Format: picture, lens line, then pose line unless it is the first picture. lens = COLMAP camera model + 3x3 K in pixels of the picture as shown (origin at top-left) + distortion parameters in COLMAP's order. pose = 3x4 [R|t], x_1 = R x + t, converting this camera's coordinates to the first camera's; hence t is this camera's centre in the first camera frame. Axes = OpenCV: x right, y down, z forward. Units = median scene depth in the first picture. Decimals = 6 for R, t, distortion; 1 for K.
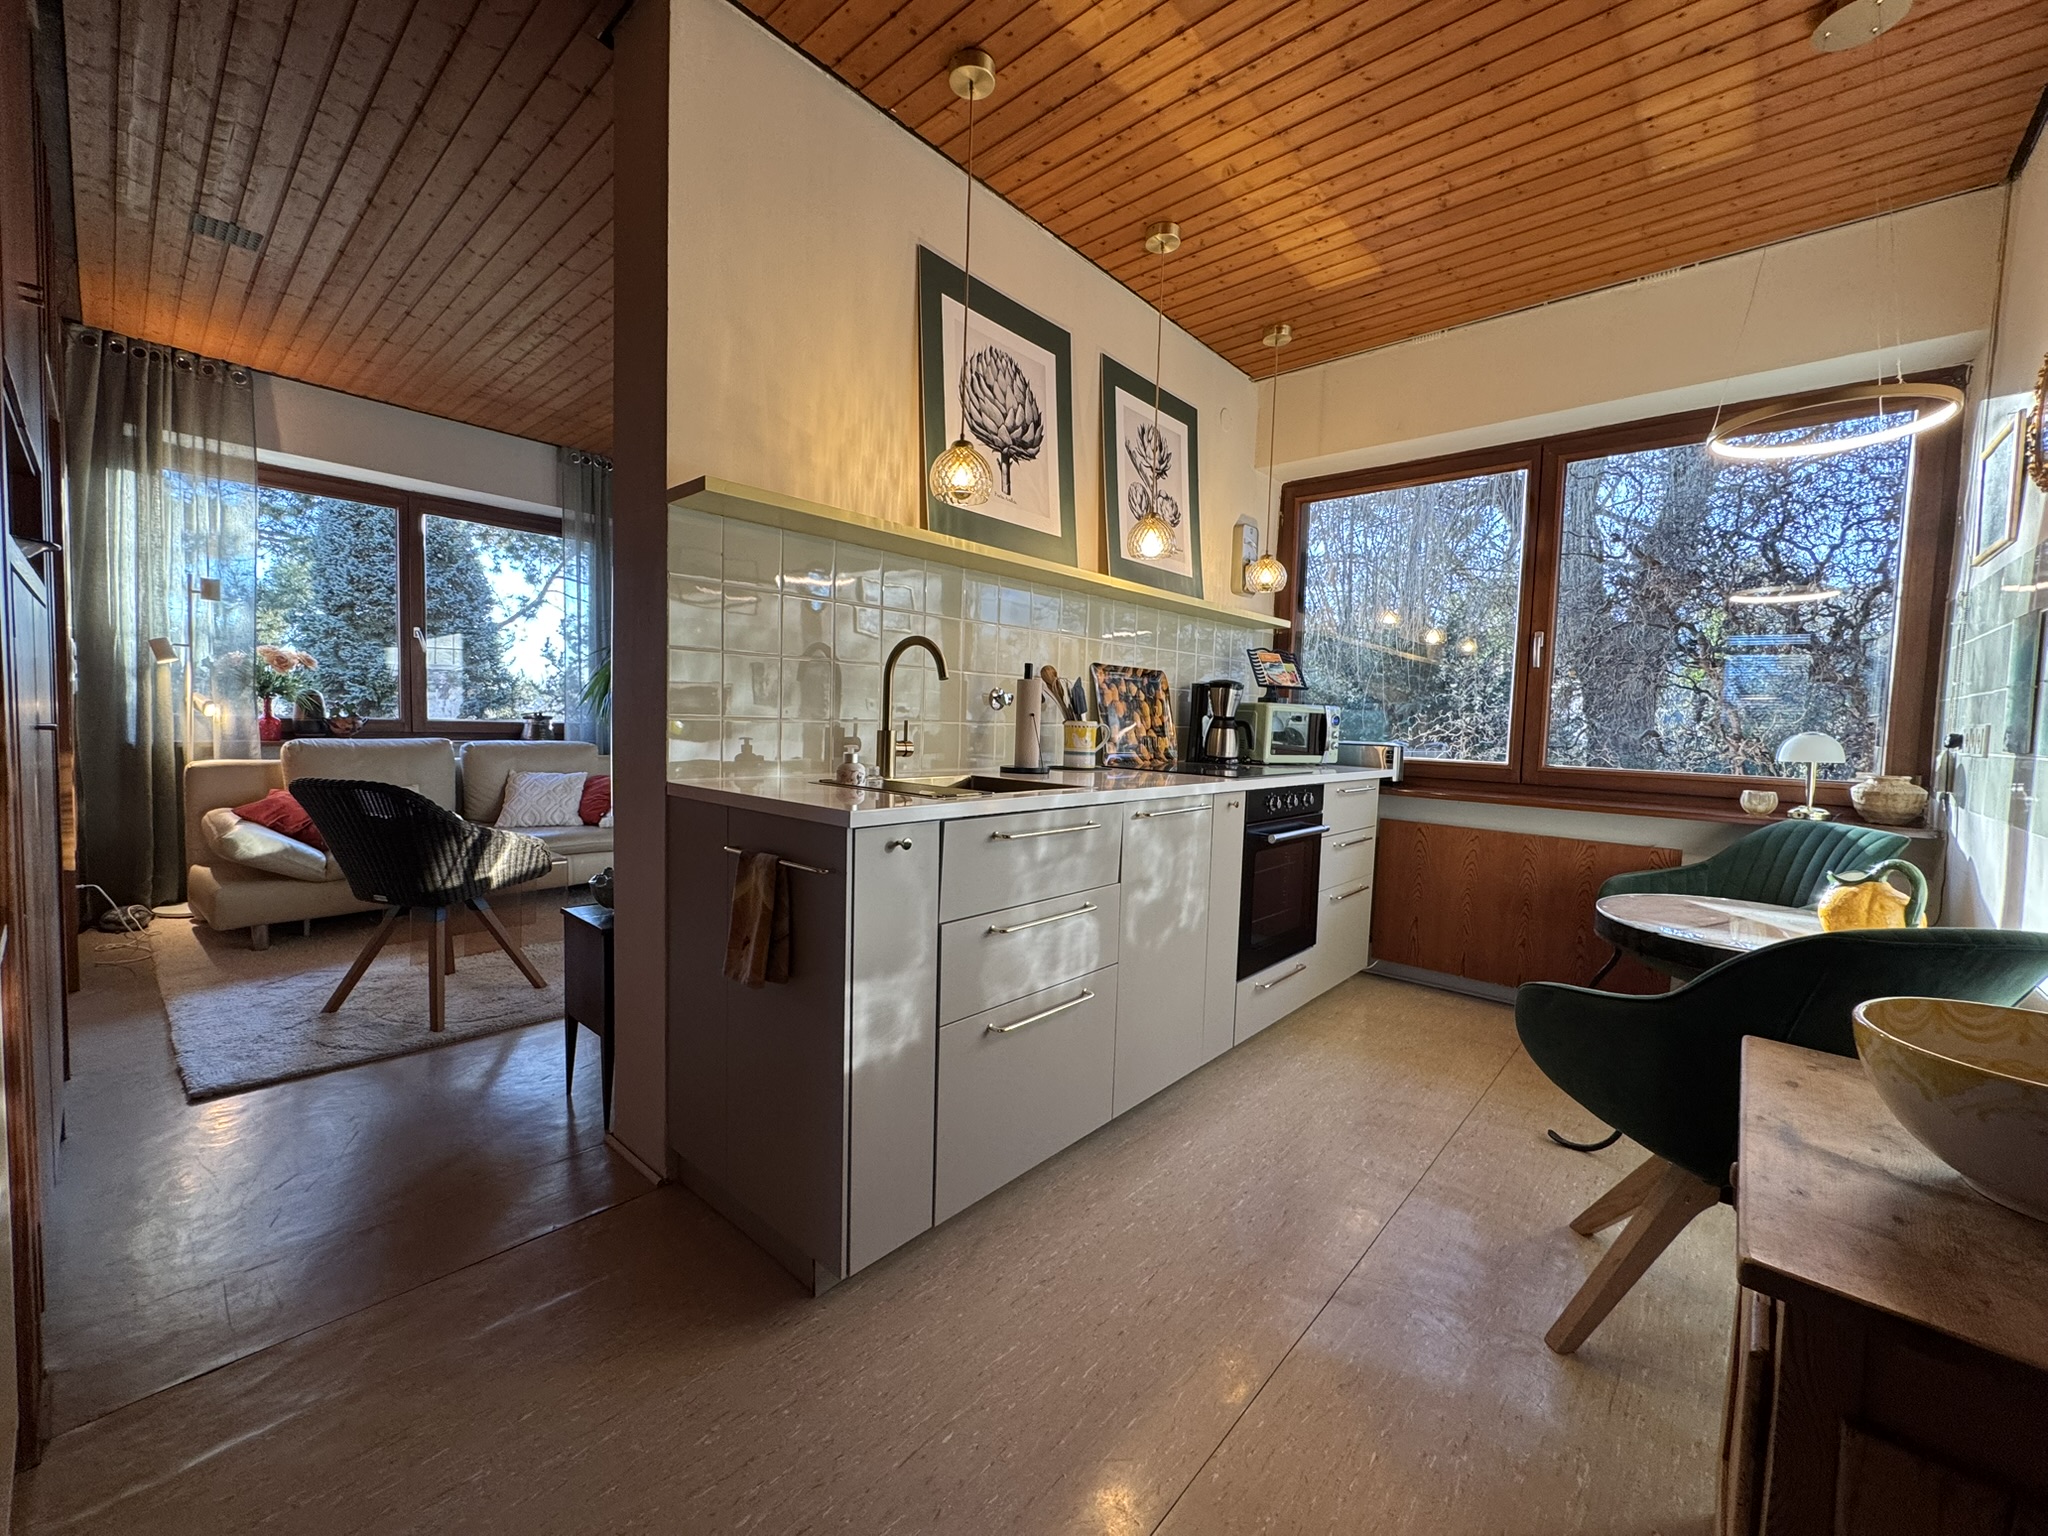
lens RADIAL K [[821.3, 0, 1018.5], [0, 821.3, 768.2], [0, 0, 1]] dist [-0.006647, 0.001343]
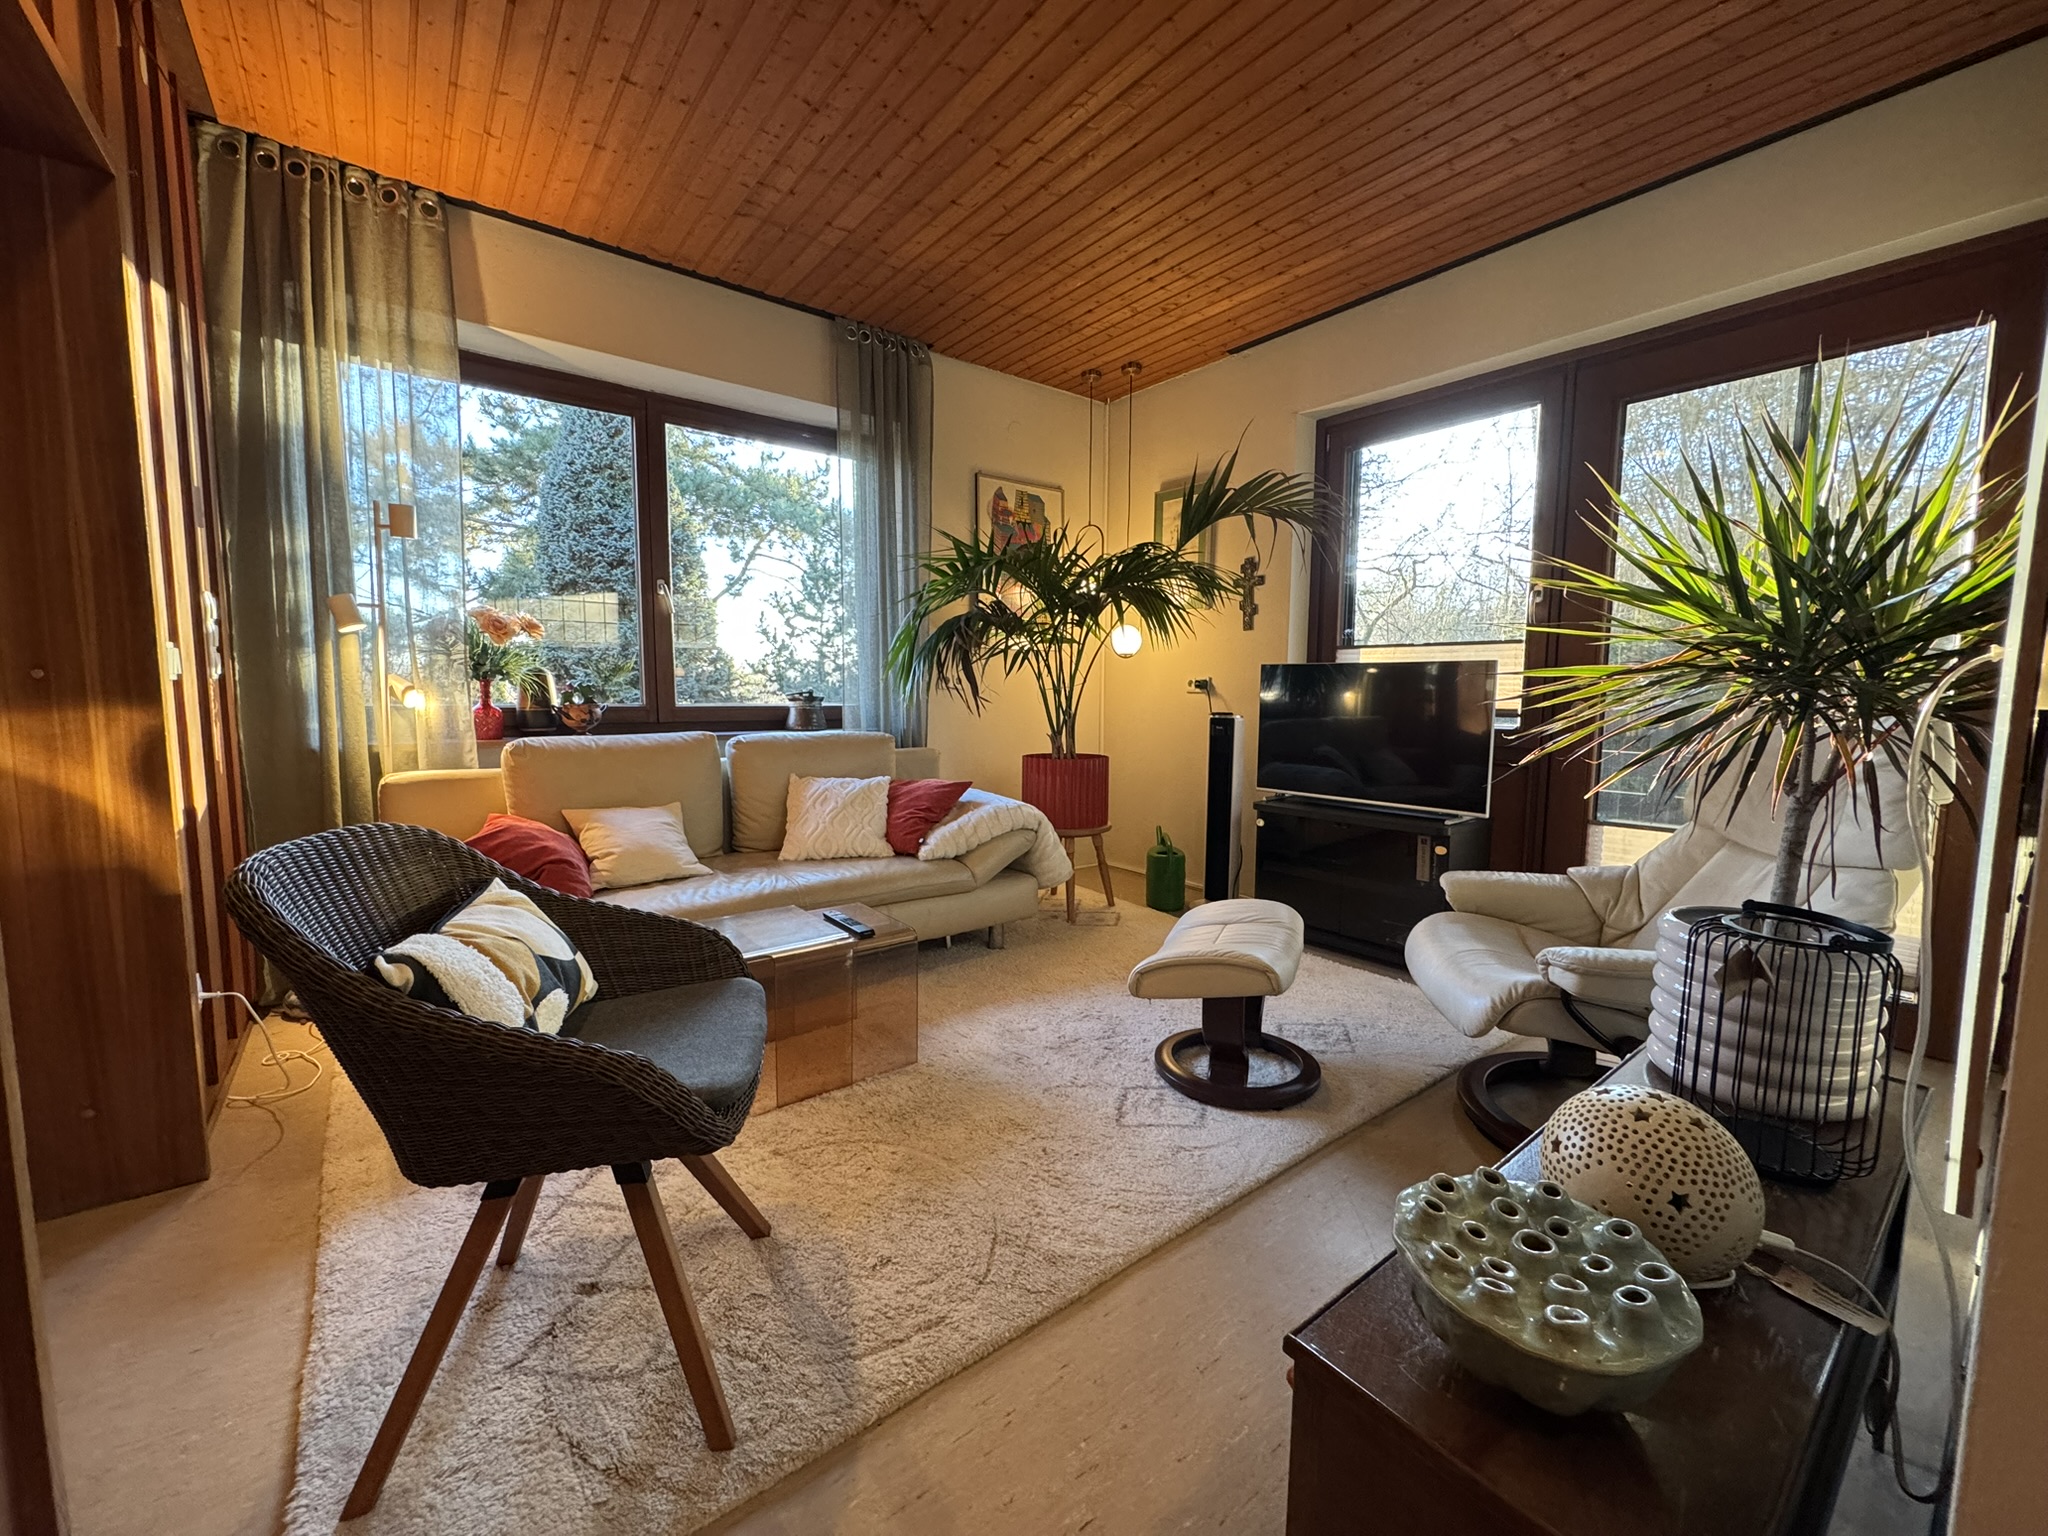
lens RADIAL K [[821.3, 0, 1018.7], [0, 821.3, 771.9], [0, 0, 1]] dist [-0.006647, 0.001343]
pose [[0.982450, -0.005141, -0.186454, -0.319907], [0.012157, 0.999259, 0.036507, -0.025522], [0.186128, -0.038133, 0.981785, 0.373107]]
